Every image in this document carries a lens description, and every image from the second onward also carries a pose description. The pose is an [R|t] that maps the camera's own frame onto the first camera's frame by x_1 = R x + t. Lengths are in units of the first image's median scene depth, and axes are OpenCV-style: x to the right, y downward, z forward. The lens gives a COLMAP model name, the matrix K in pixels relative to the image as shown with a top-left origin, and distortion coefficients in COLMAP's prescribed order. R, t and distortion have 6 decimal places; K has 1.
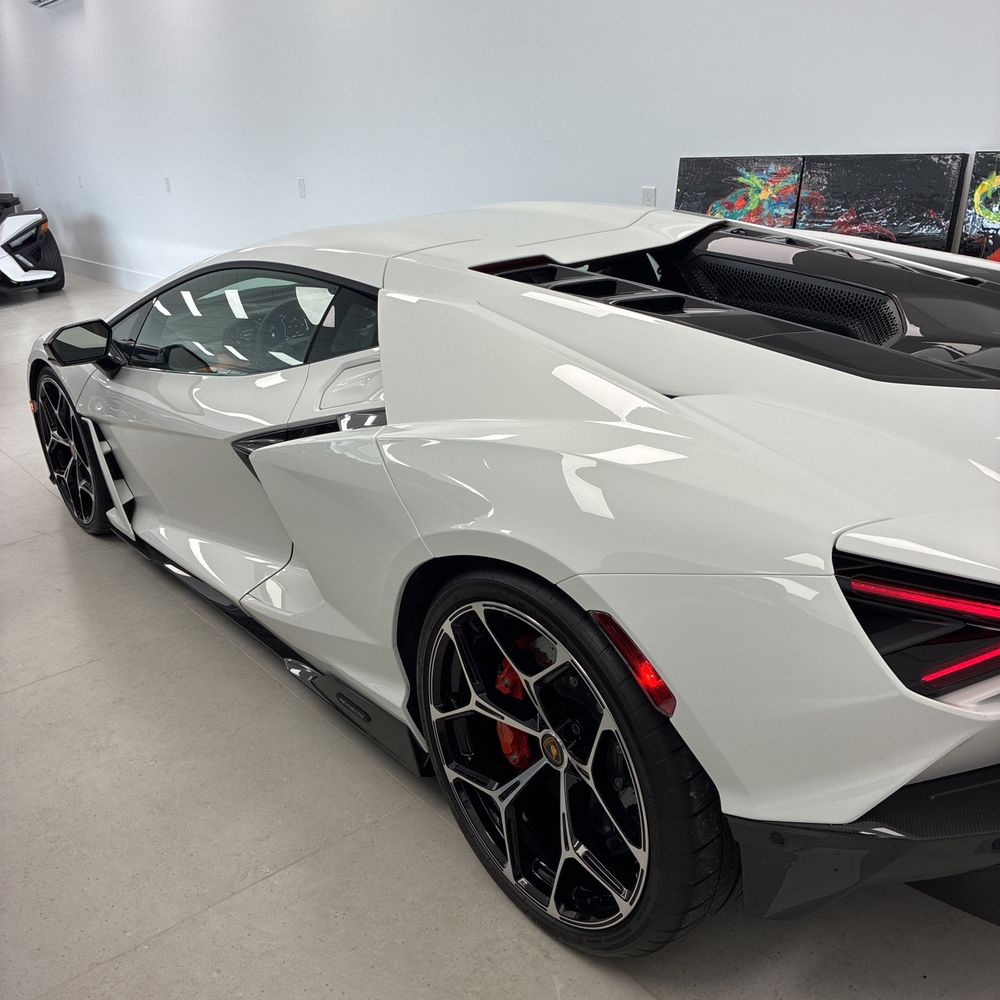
lens RADIAL K [[1029.8, 0, 515.0], [0, 1029.8, 497.4], [0, 0, 1]] dist [0.073559, -0.033531]
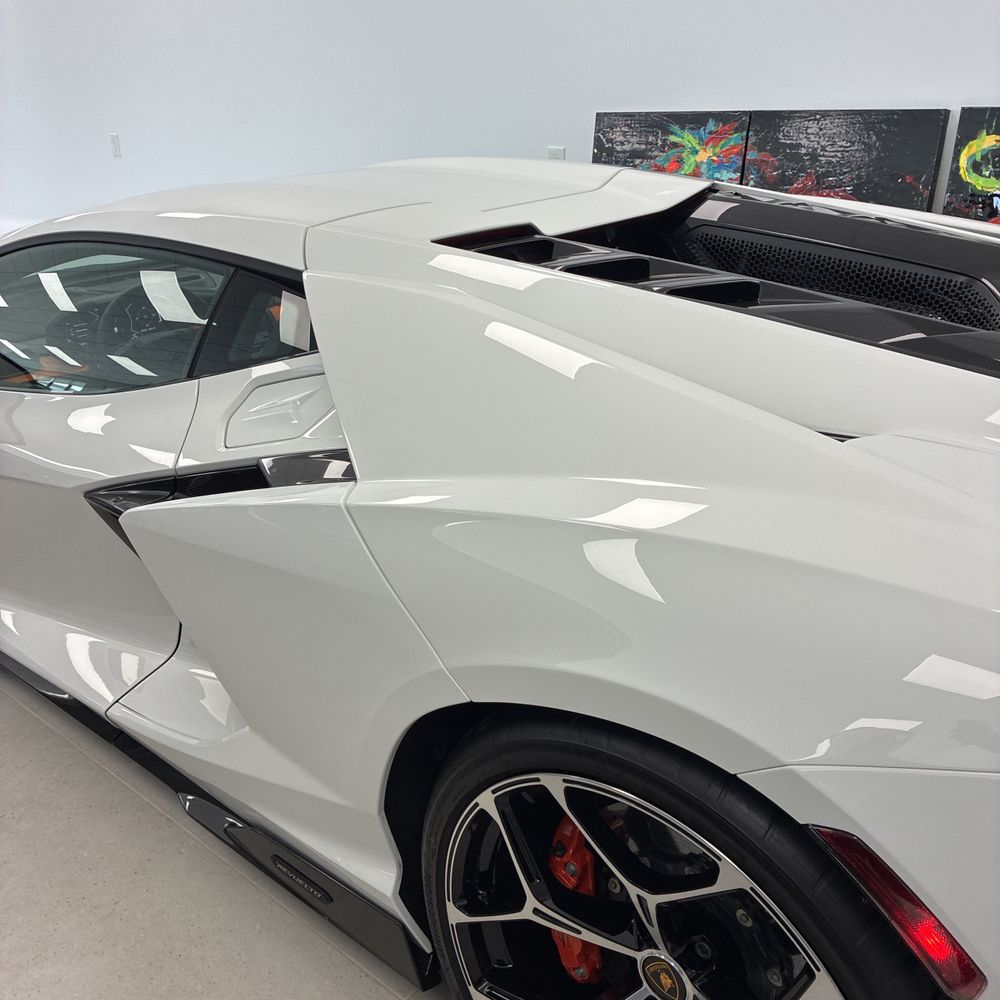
lens RADIAL K [[1050.2, 0, 529.8], [0, 1050.2, 497.8], [0, 0, 1]] dist [-0.038098, 0.186519]
pose [[0.983337, -0.045291, 0.176062, -0.106902], [0.041257, 0.998797, 0.026511, -0.058441], [-0.177051, -0.018805, 0.984022, 0.259099]]
